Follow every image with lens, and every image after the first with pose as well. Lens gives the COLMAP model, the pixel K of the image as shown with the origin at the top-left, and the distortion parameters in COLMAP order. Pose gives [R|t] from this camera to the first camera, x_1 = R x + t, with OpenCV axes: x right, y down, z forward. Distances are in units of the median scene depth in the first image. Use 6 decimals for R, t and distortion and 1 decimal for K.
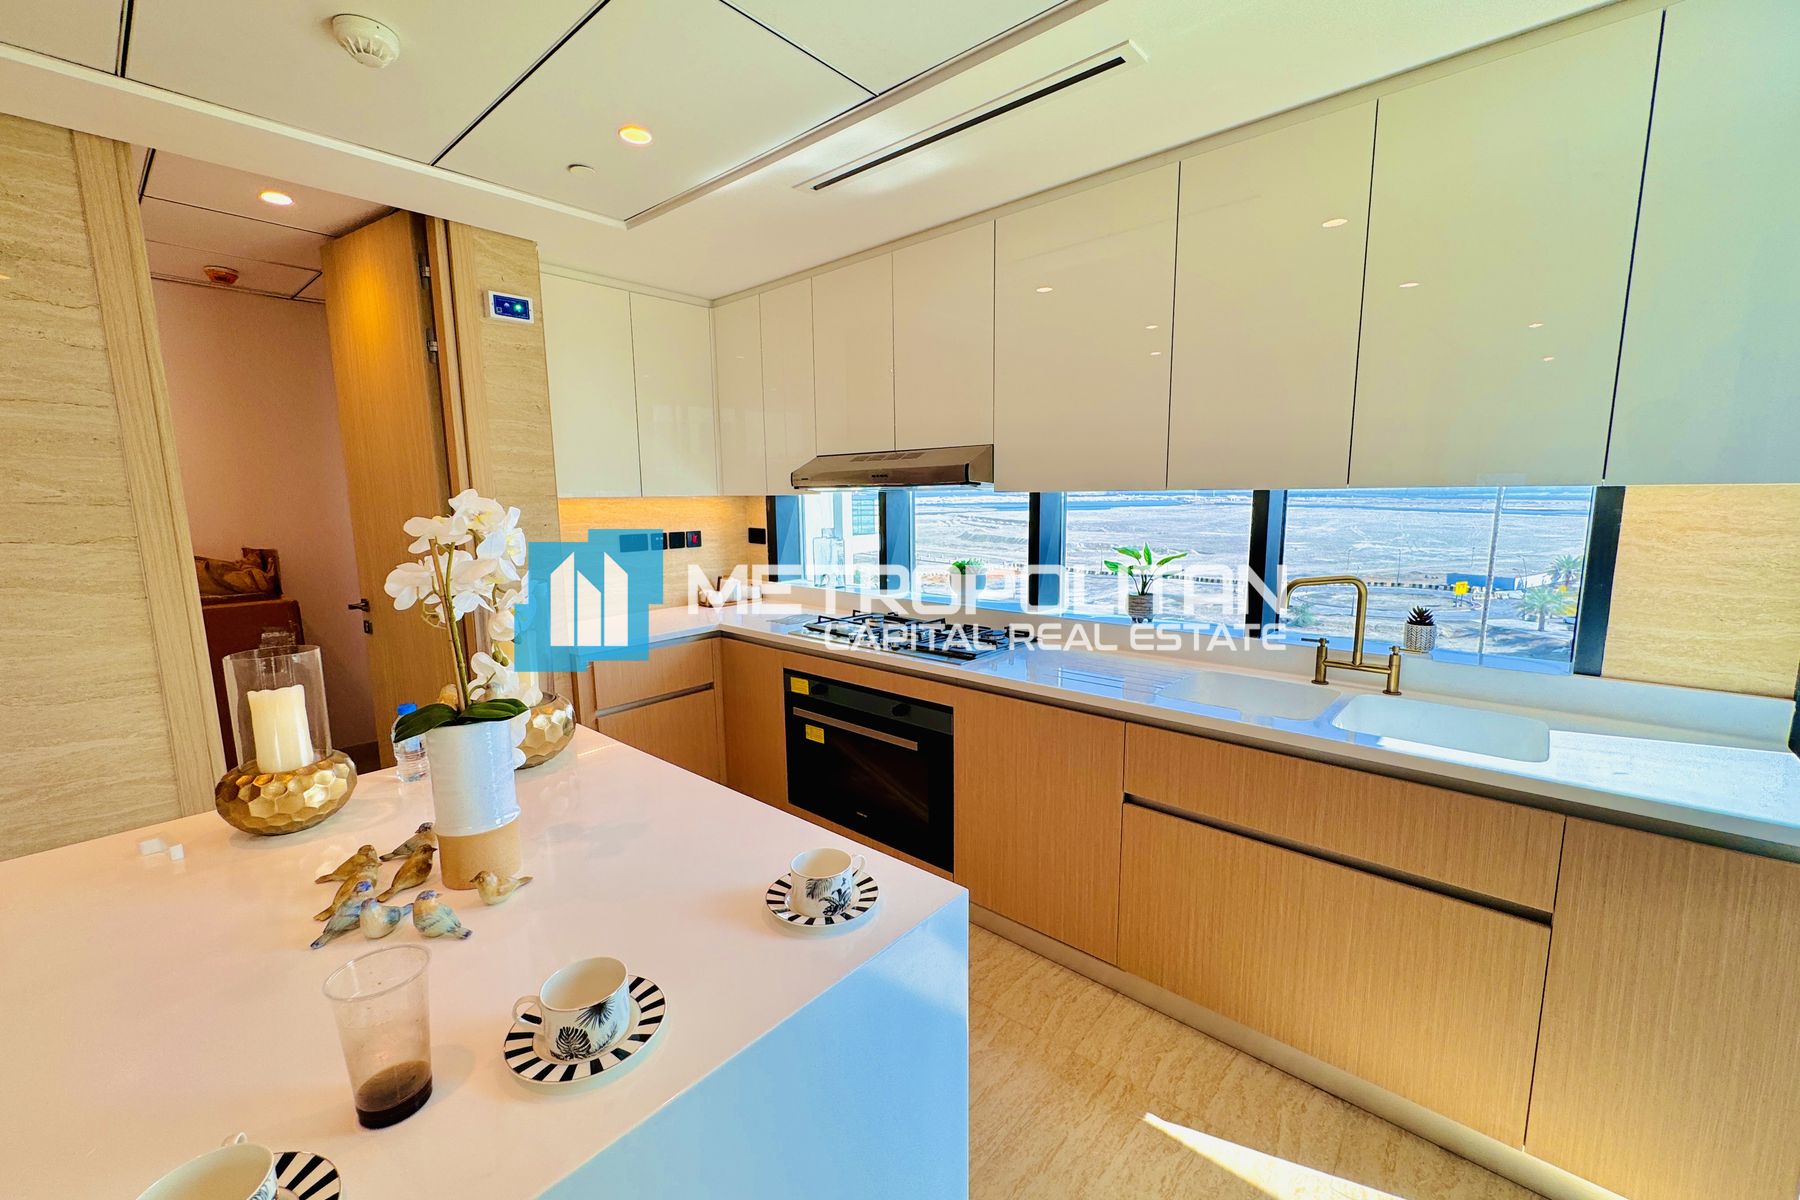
lens RADIAL K [[717.5, 0, 898.8], [0, 717.5, 598.4], [0, 0, 1]] dist [0.000532, -0.000585]
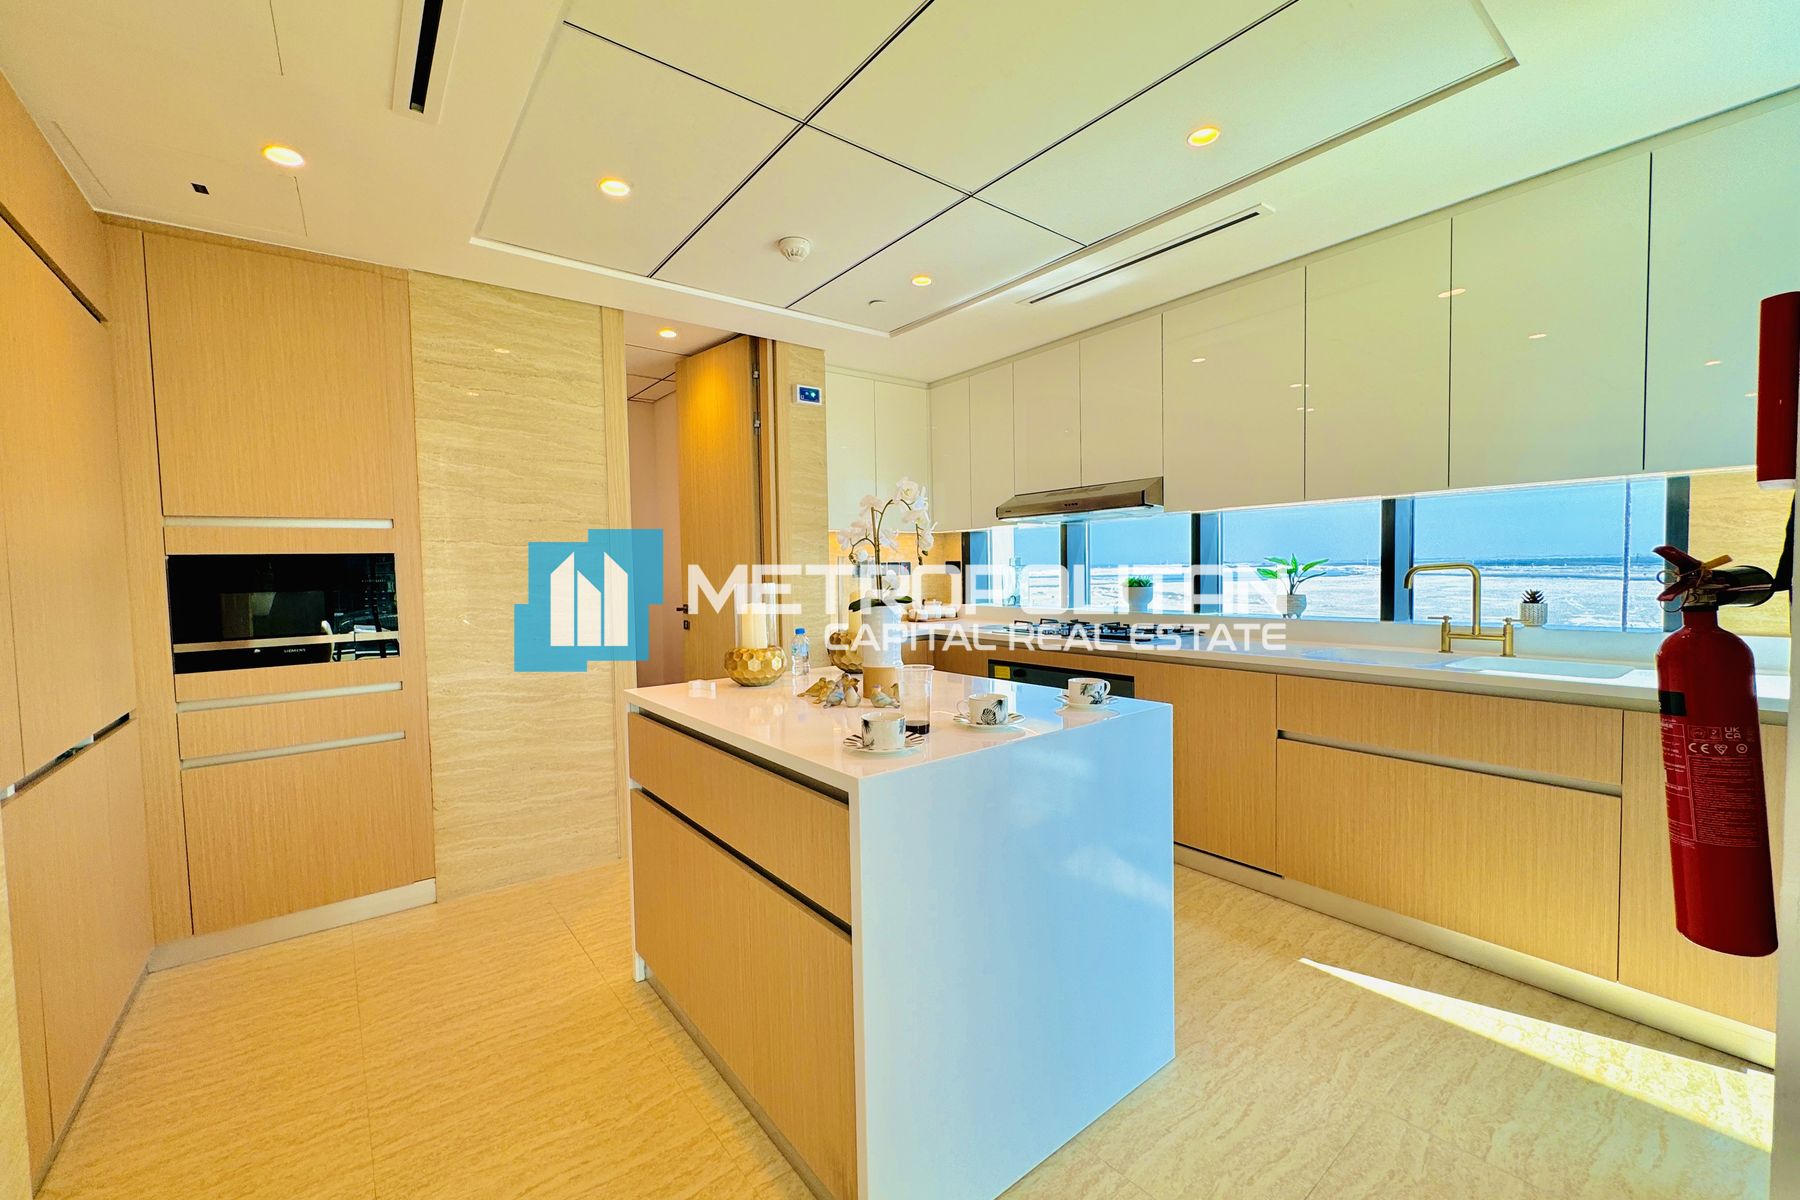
lens RADIAL K [[717.5, 0, 899.6], [0, 717.5, 597.9], [0, 0, 1]] dist [0.000532, -0.000585]
pose [[0.982390, 0.000271, -0.186840, -0.106385], [-0.018958, 0.994983, -0.098236, 0.161501], [0.185876, 0.100048, 0.977466, -0.390054]]
